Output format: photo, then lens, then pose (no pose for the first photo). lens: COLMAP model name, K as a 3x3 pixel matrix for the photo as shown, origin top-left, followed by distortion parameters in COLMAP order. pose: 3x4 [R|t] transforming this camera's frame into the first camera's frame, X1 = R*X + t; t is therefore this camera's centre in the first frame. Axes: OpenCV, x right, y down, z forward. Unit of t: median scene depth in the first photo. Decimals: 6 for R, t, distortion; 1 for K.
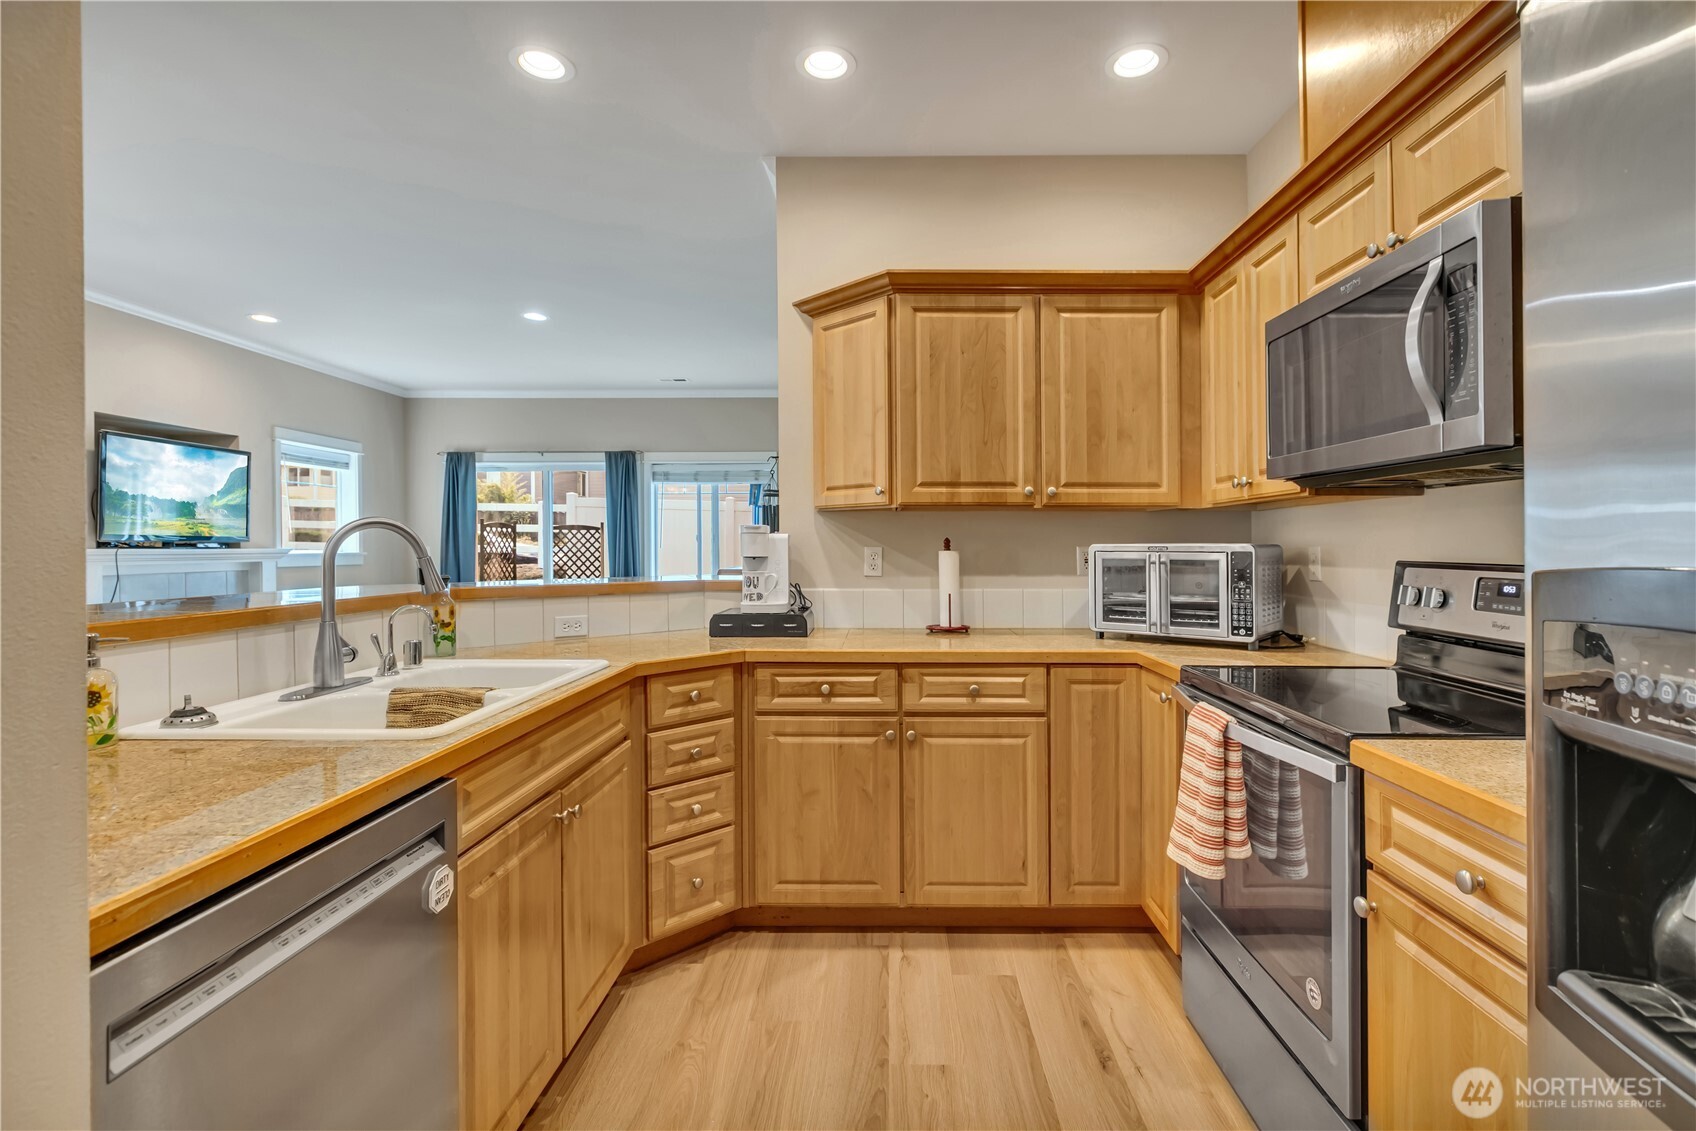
lens RADIAL K [[788.2, 0, 889.1], [0, 788.2, 544.5], [0, 0, 1]] dist [-0.007030, 0.002028]
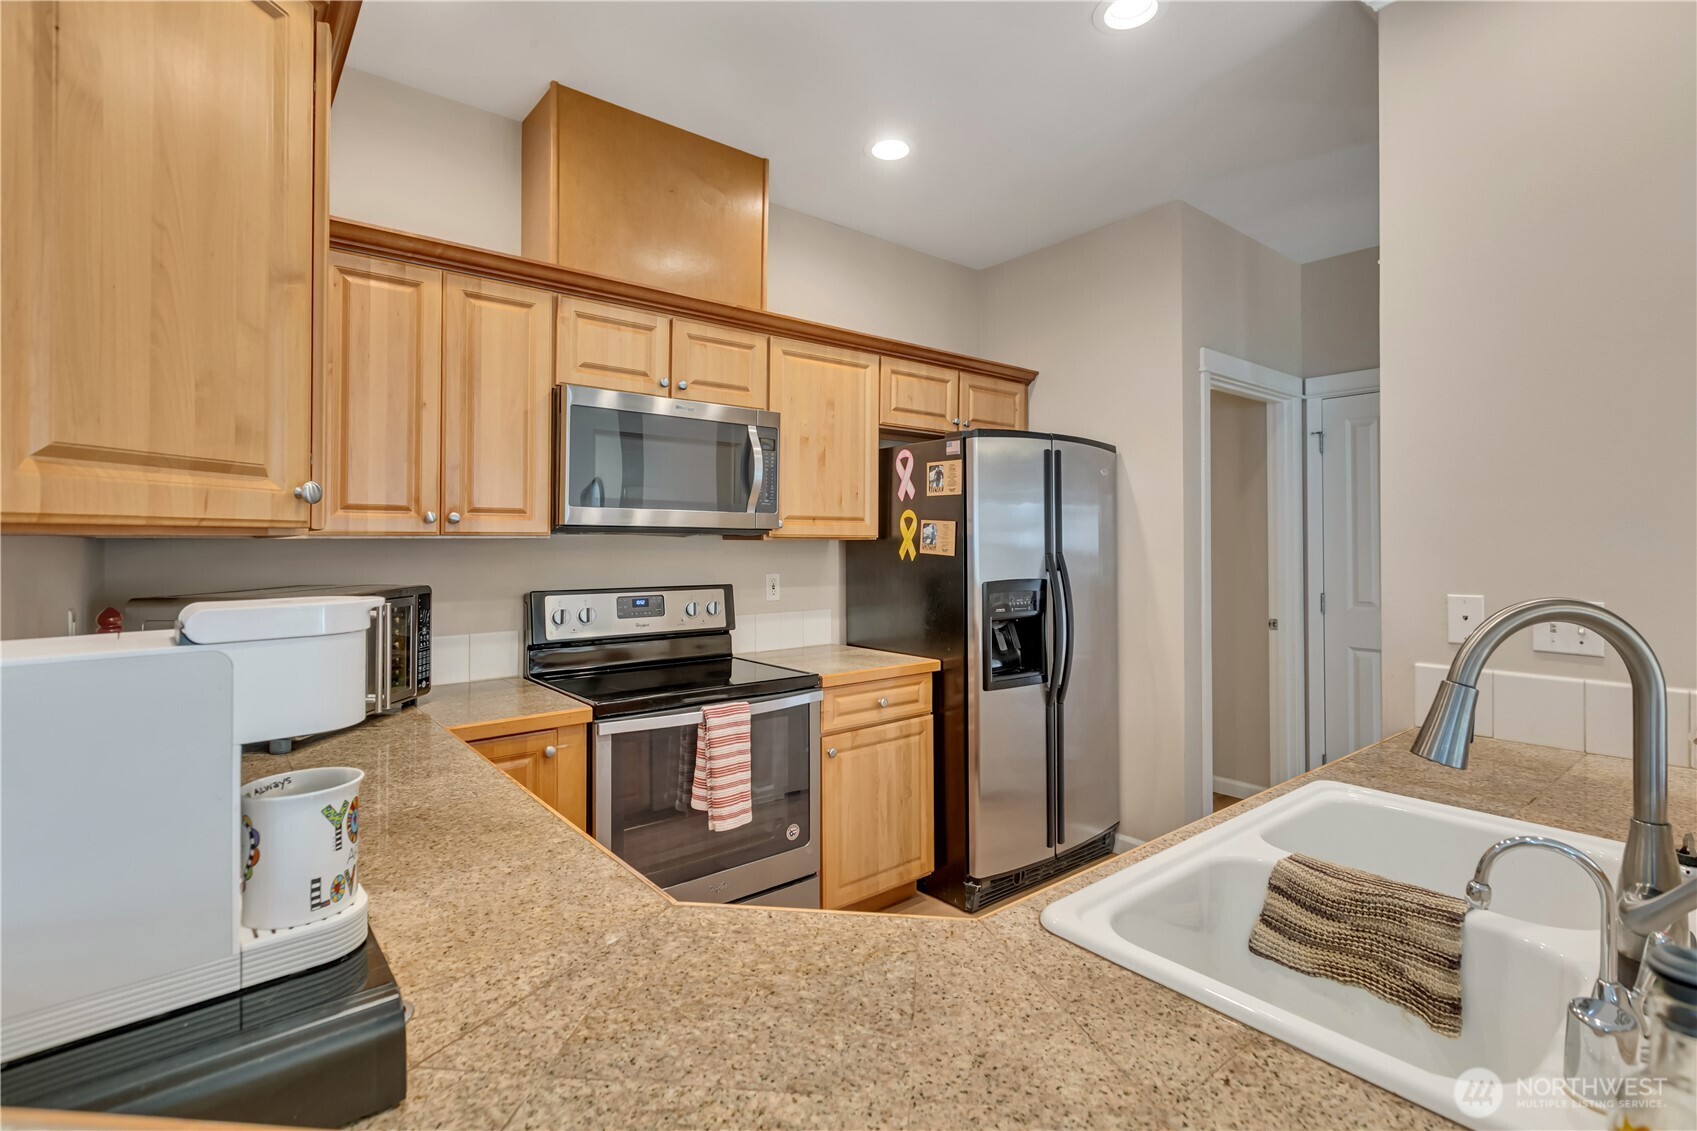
lens RADIAL K [[788.6, 0, 869.4], [0, 788.6, 529.3], [0, 0, 1]] dist [-0.007030, 0.002028]
pose [[-0.638145, 0.014296, 0.769783, -0.497236], [0.003445, 0.999871, -0.015713, -0.043013], [-0.769908, -0.007375, -0.638112, 1.054746]]
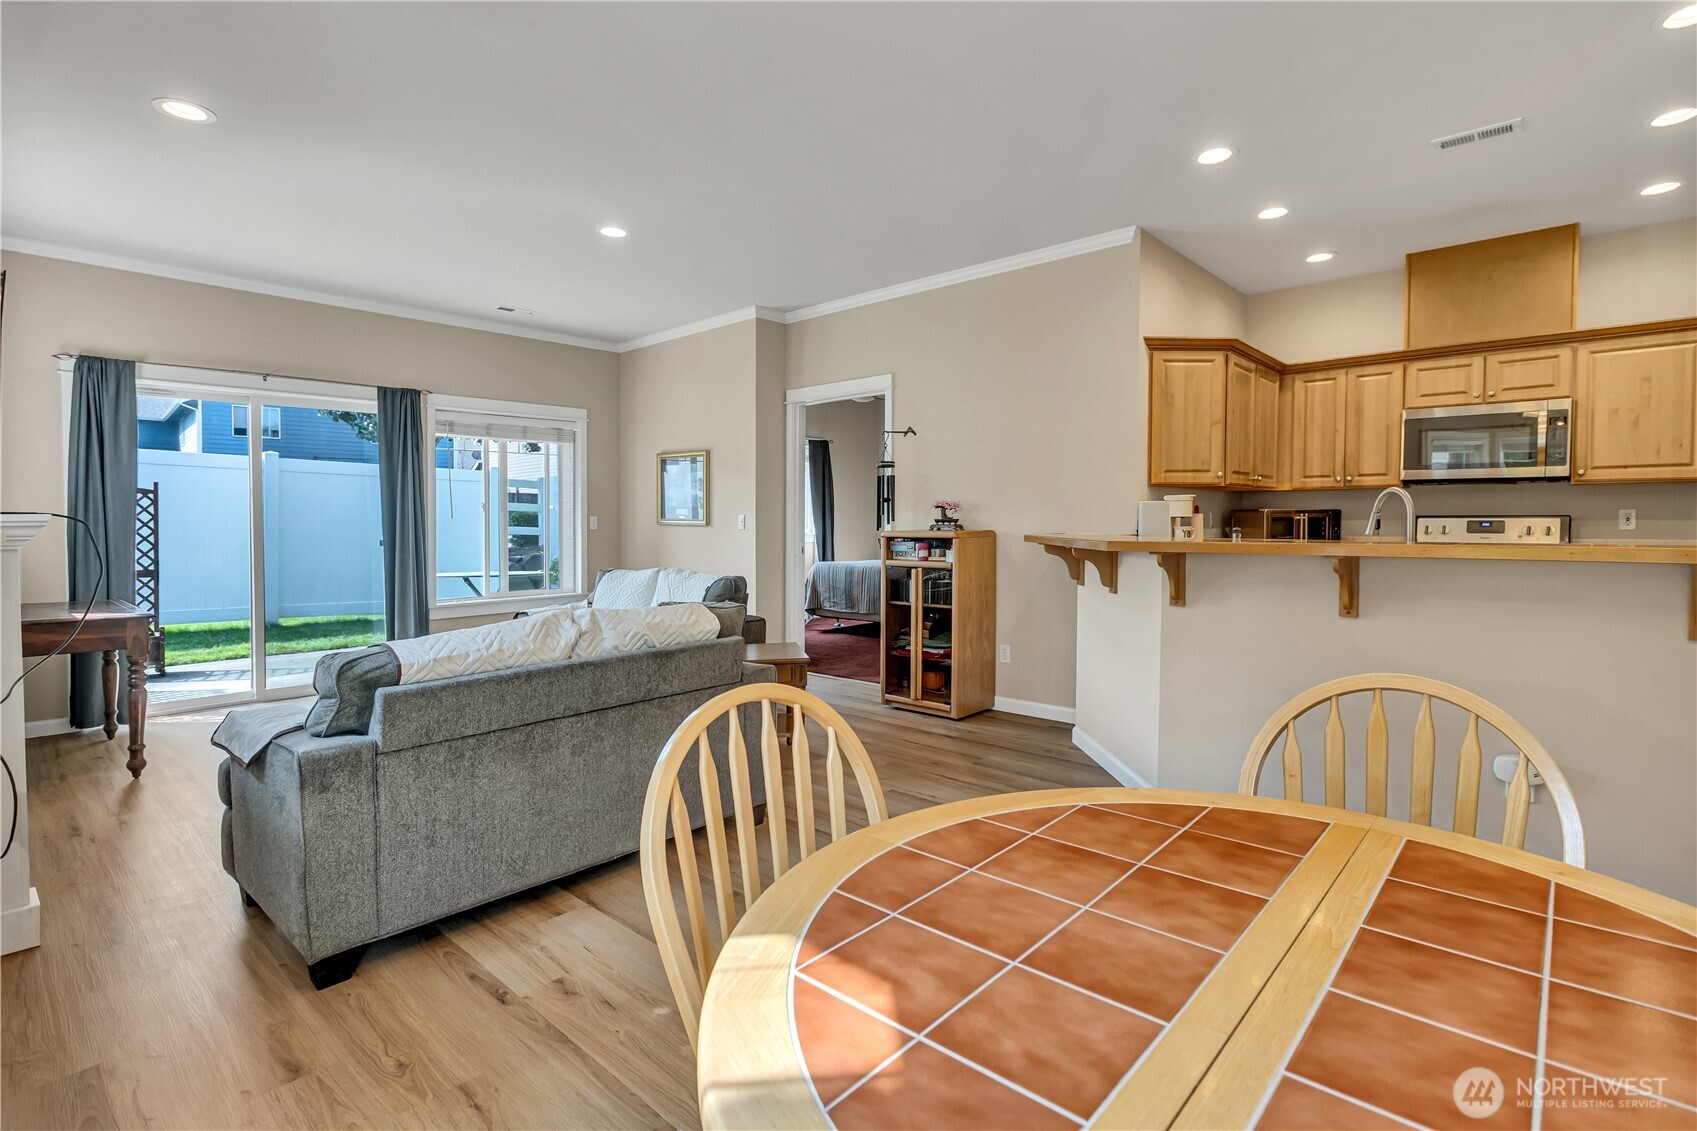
lens RADIAL K [[842.9, 0, 860.9], [0, 842.9, 513.9], [0, 0, 1]] dist [0.000453, 0.004711]
pose [[0.670924, 0.001983, 0.741523, -1.779657], [0.004146, 0.999971, -0.006425, 0.018383], [-0.741514, 0.007385, 0.670897, 0.411199]]
